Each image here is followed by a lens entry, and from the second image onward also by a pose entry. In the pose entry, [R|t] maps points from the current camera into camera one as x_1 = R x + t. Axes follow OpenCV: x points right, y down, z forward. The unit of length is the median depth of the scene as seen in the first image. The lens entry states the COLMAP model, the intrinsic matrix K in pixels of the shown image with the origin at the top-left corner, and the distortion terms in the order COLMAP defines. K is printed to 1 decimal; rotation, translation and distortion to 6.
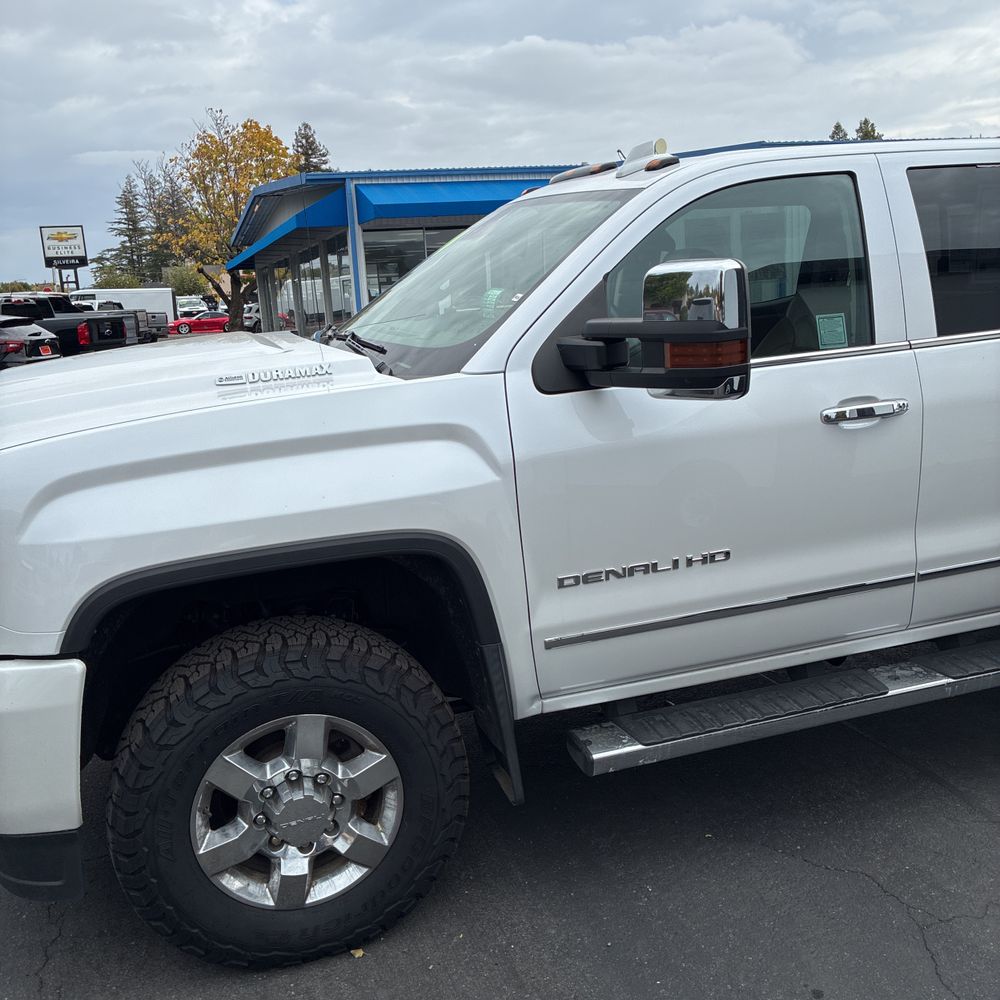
lens RADIAL K [[1001.6, 0, 500.0], [0, 1001.6, 491.9], [0, 0, 1]] dist [0.038013, -0.055564]
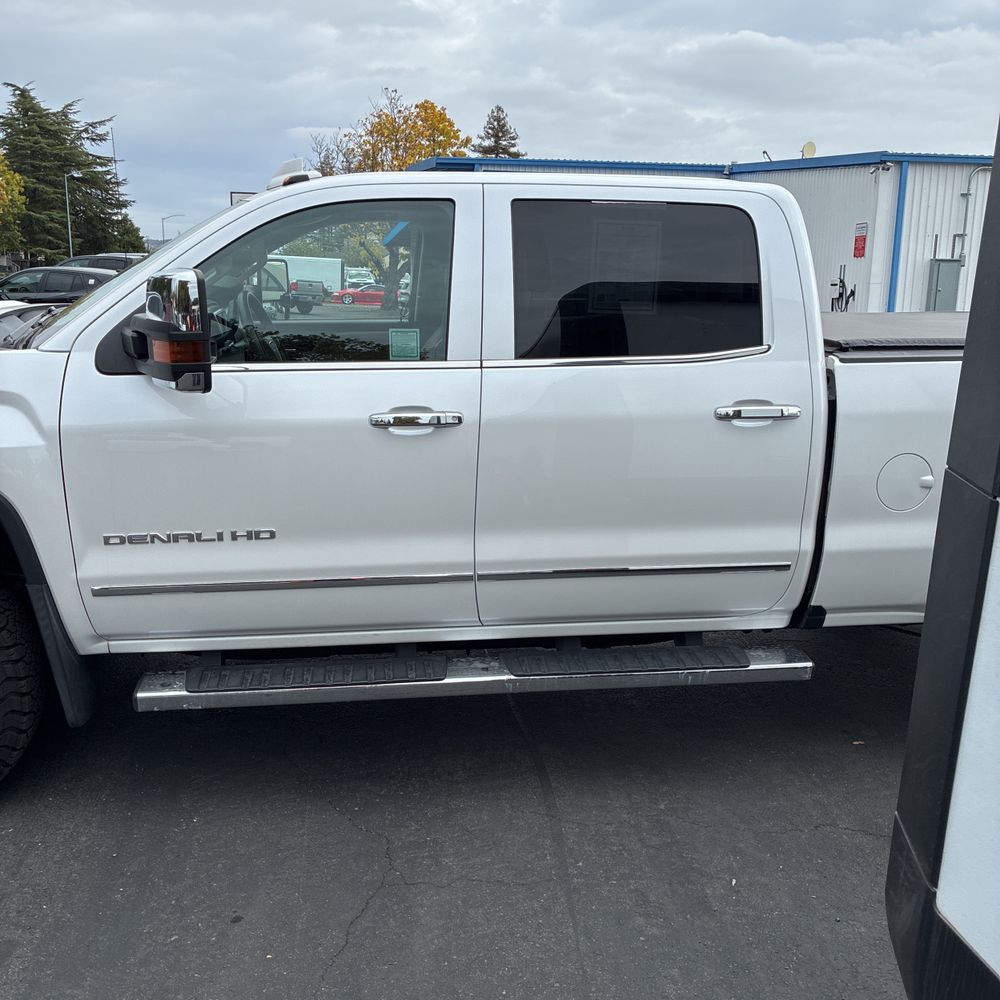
lens RADIAL K [[1001.6, 0, 500.0], [0, 1001.6, 491.9], [0, 0, 1]] dist [0.038013, -0.055564]
pose [[0.982707, 0.108682, -0.149918, 0.646160], [-0.107003, 0.994072, 0.019245, -0.033373], [0.151121, -0.002870, 0.988511, -0.072067]]
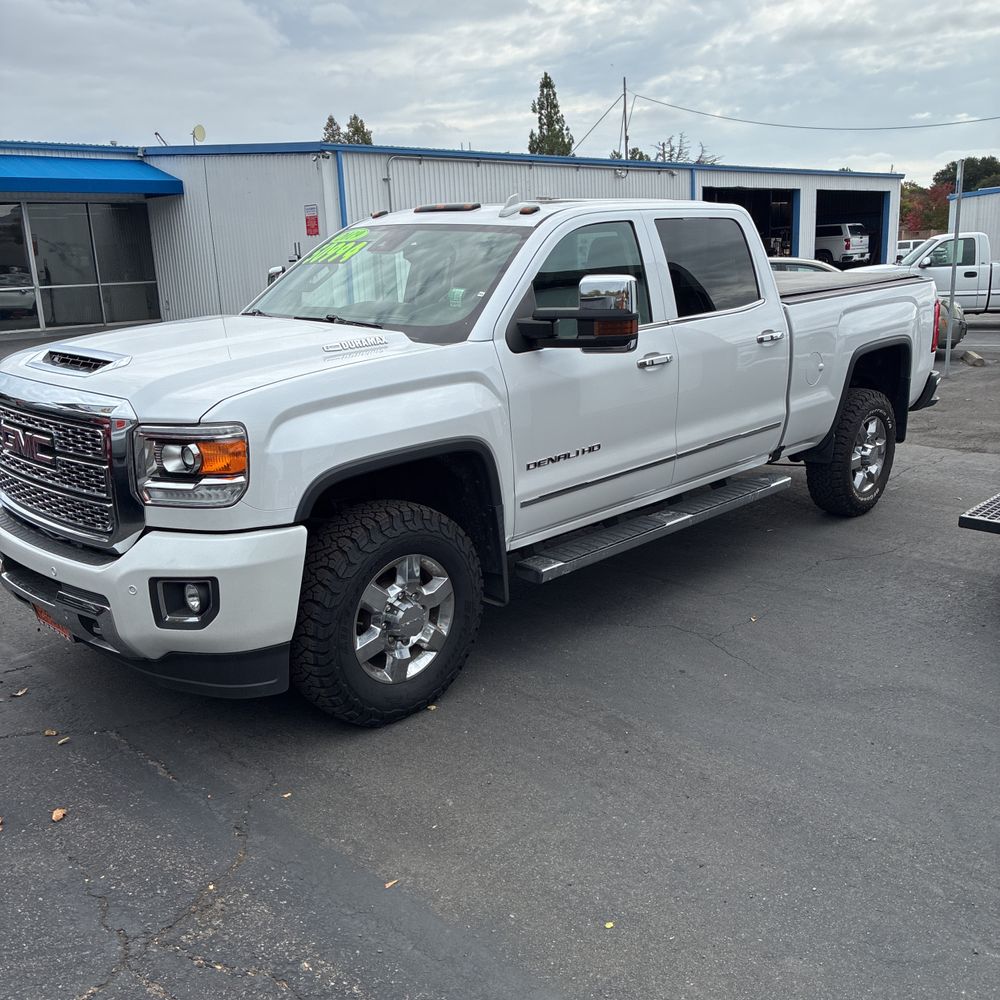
lens RADIAL K [[986.7, 0, 502.1], [0, 986.7, 494.4], [0, 0, 1]] dist [0.068611, -0.119555]
pose [[0.887968, -0.084030, 0.452164, -0.697261], [0.075222, 0.996463, 0.037459, 0.069323], [-0.453713, 0.000750, 0.891148, -0.430686]]
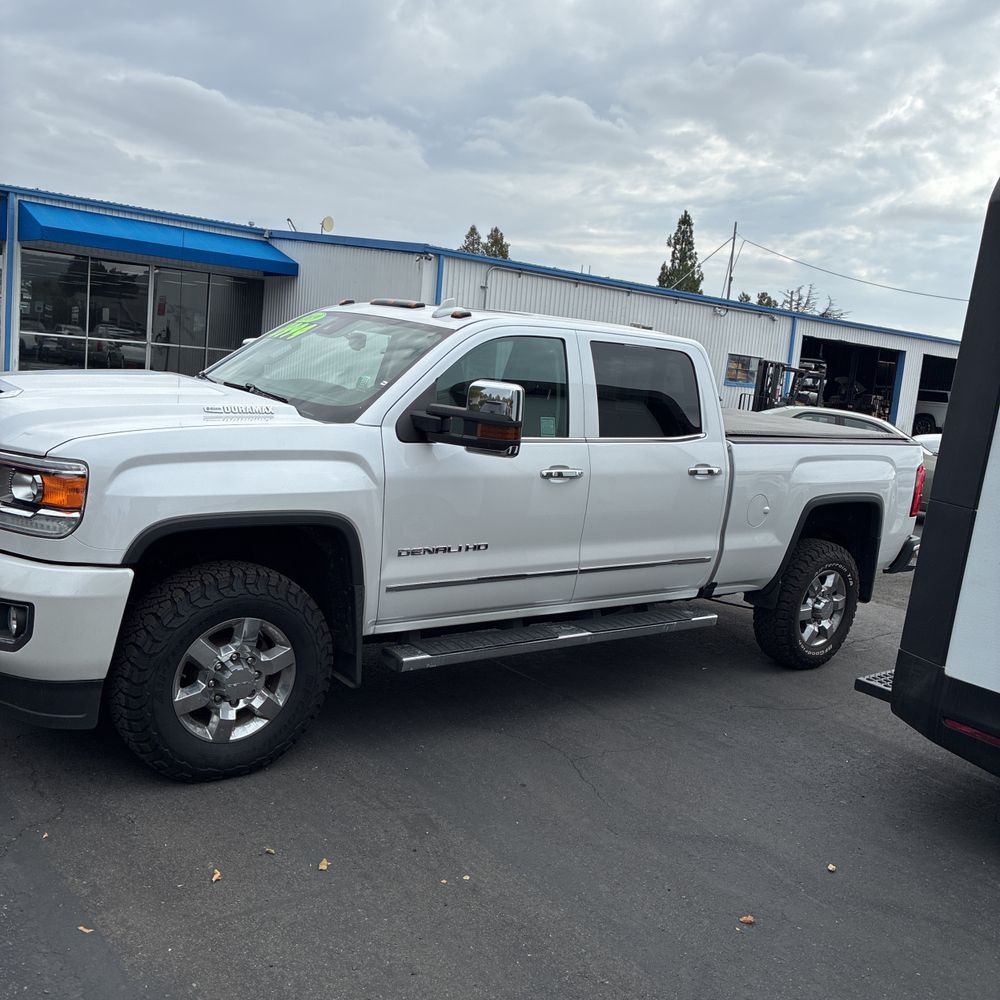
lens RADIAL K [[986.7, 0, 502.1], [0, 986.7, 494.4], [0, 0, 1]] dist [0.068611, -0.119555]
pose [[0.923996, 0.102317, 0.368461, -0.390507], [-0.081177, 0.994062, -0.072467, 0.095130], [-0.373687, 0.037049, 0.926814, -0.600939]]
